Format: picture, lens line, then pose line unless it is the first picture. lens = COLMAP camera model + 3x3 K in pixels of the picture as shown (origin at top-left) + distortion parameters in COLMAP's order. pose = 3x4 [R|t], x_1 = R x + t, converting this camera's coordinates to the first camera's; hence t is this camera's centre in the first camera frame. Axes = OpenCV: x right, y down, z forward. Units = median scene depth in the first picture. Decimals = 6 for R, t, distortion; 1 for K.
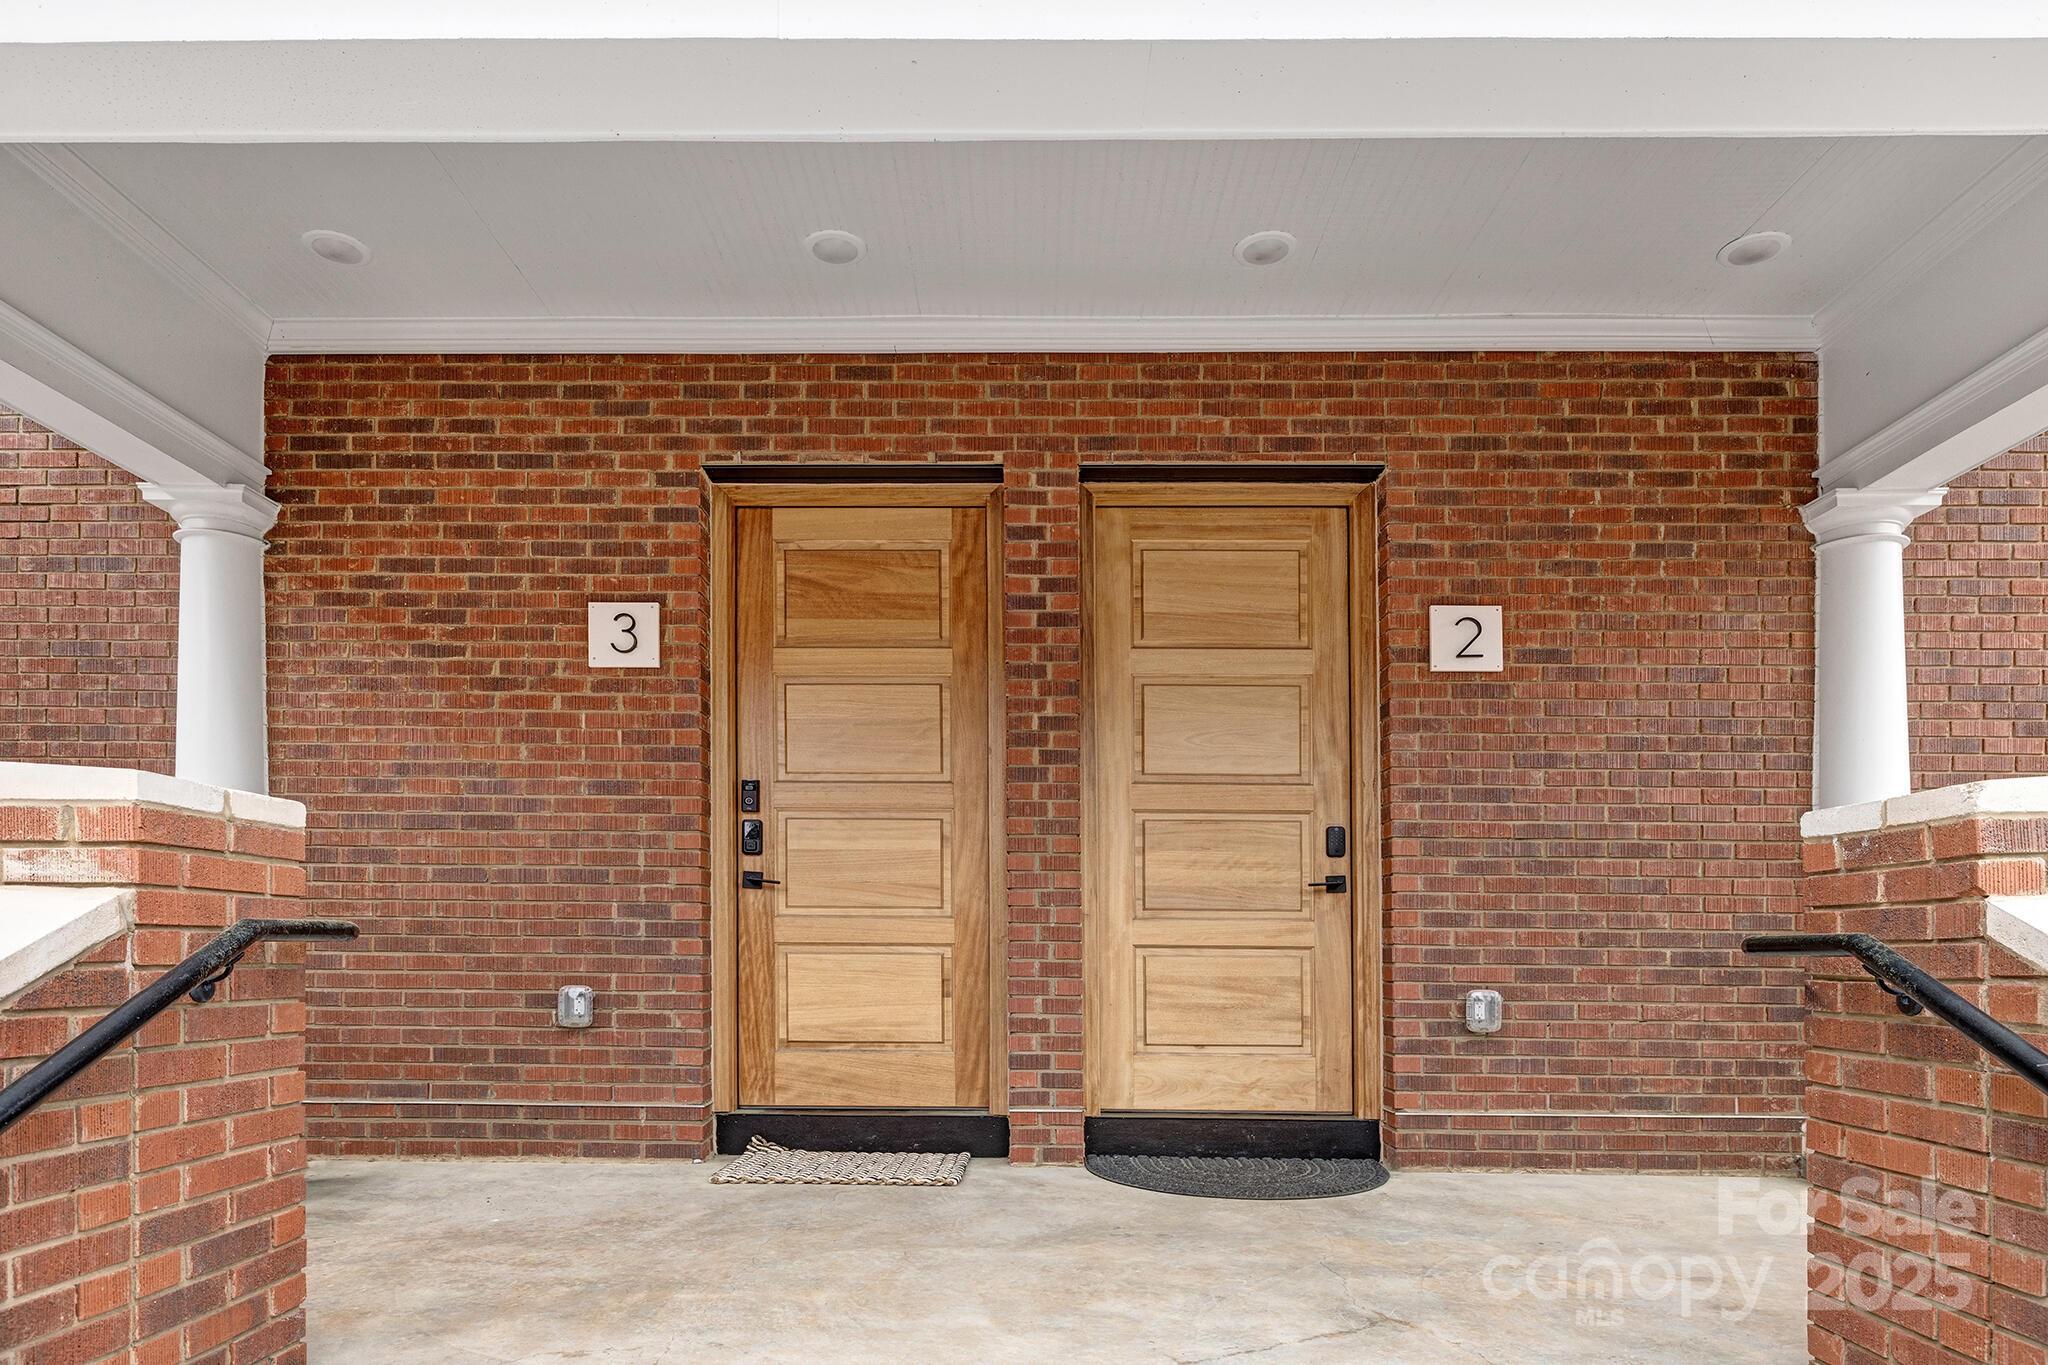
lens RADIAL K [[1130.3, 0, 1021.9], [0, 1130.3, 935.1], [0, 0, 1]] dist [0.004441, 0.001794]
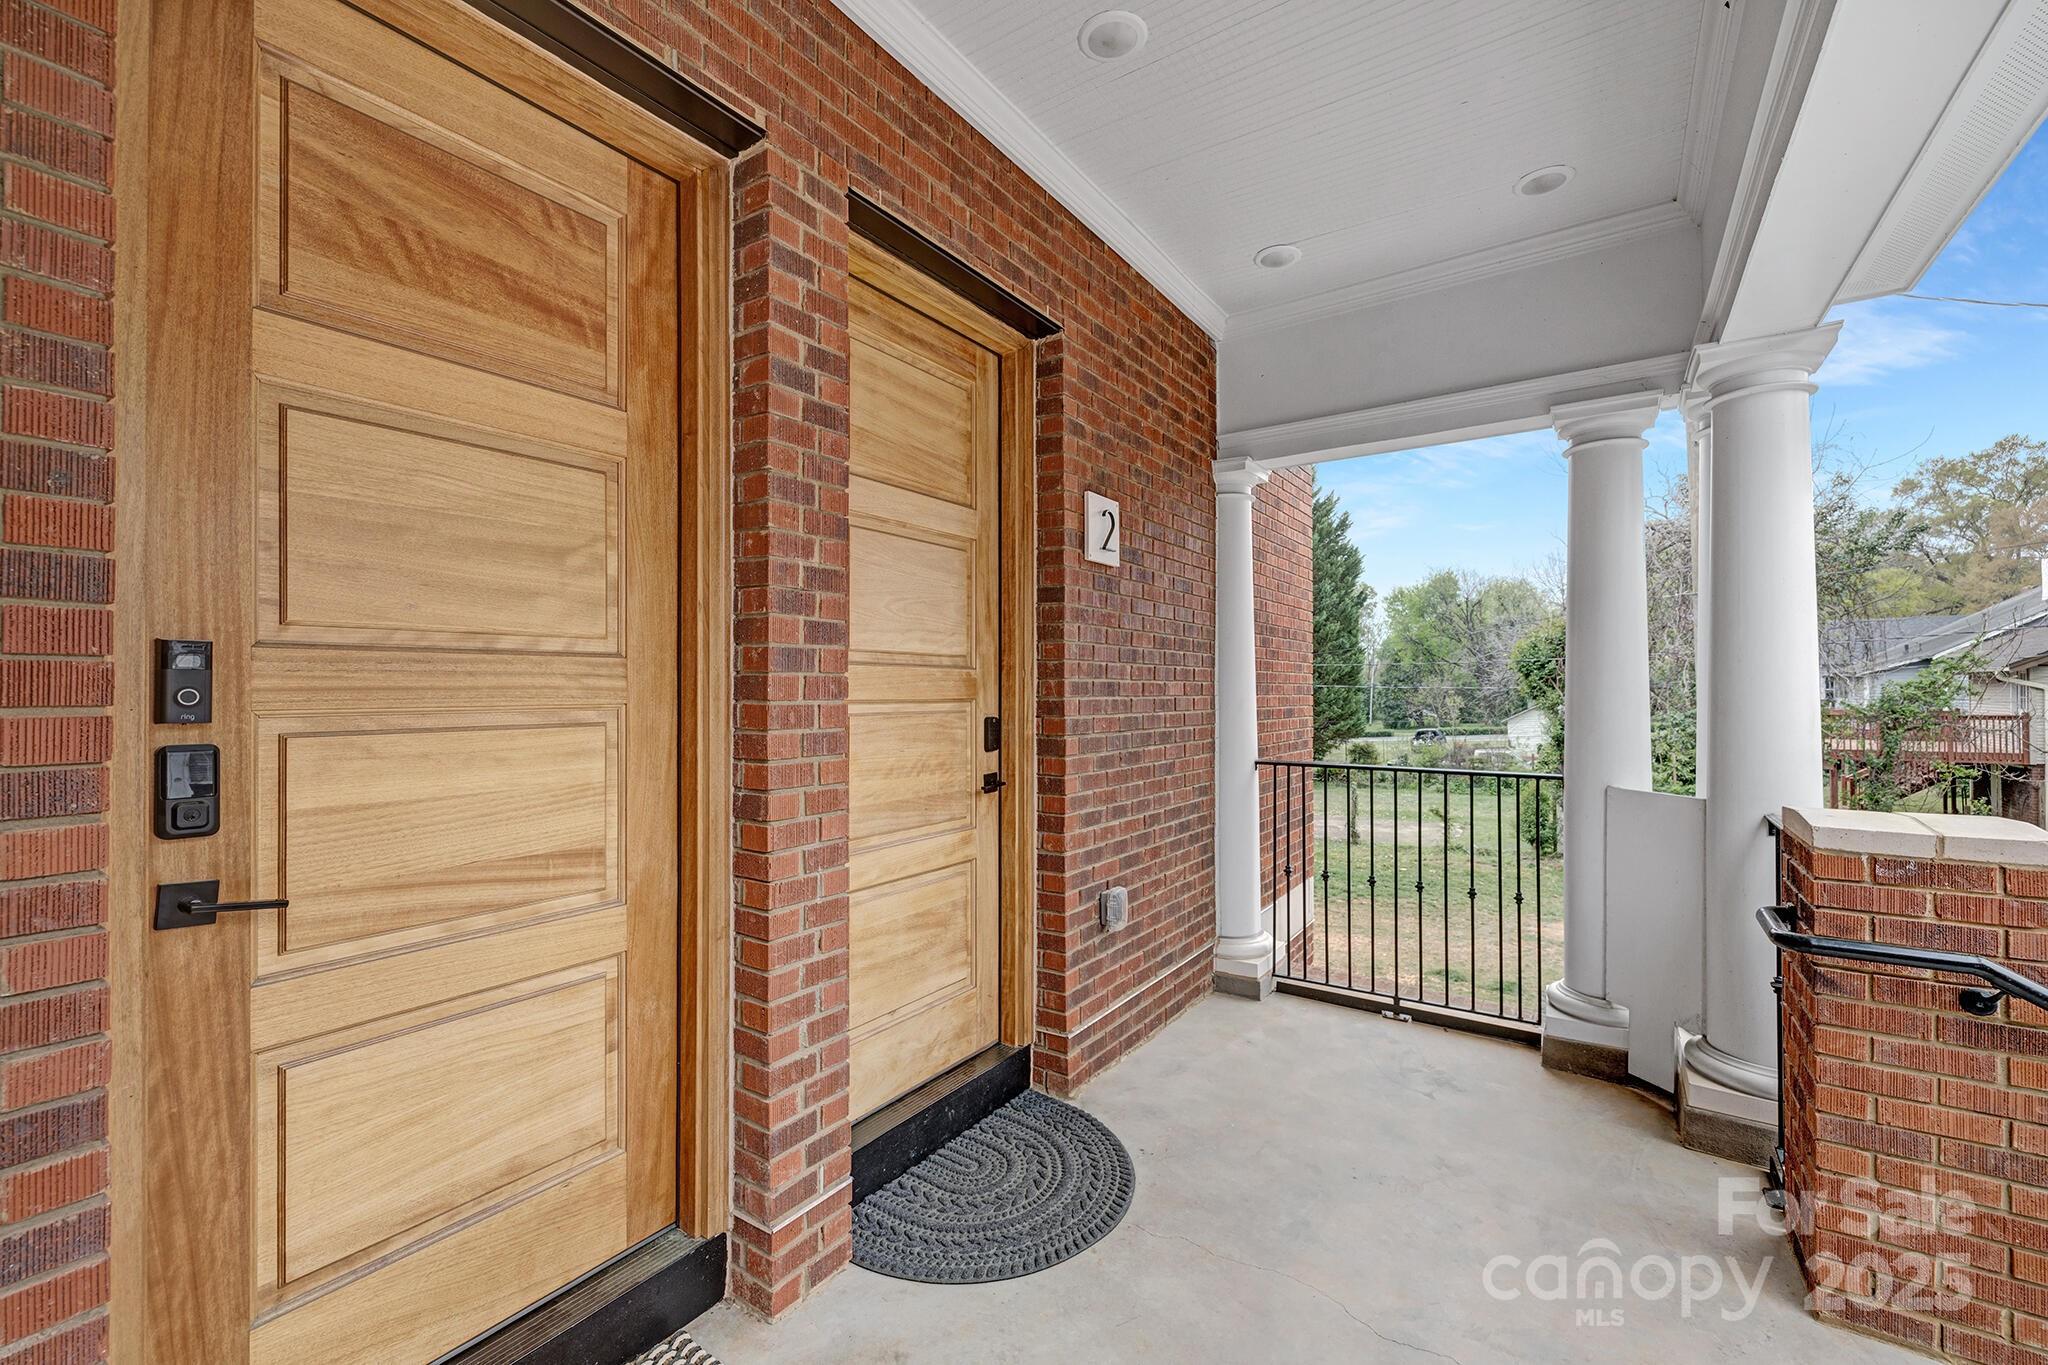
lens RADIAL K [[957.0, 0, 1024.0], [0, 957.0, 682.5], [0, 0, 1]] dist [0.001090, 0.000409]
pose [[0.590245, 0.020090, 0.806974, -0.321884], [-0.022172, 0.999717, -0.008671, -0.121974], [-0.806919, -0.012774, 0.590524, 0.566479]]
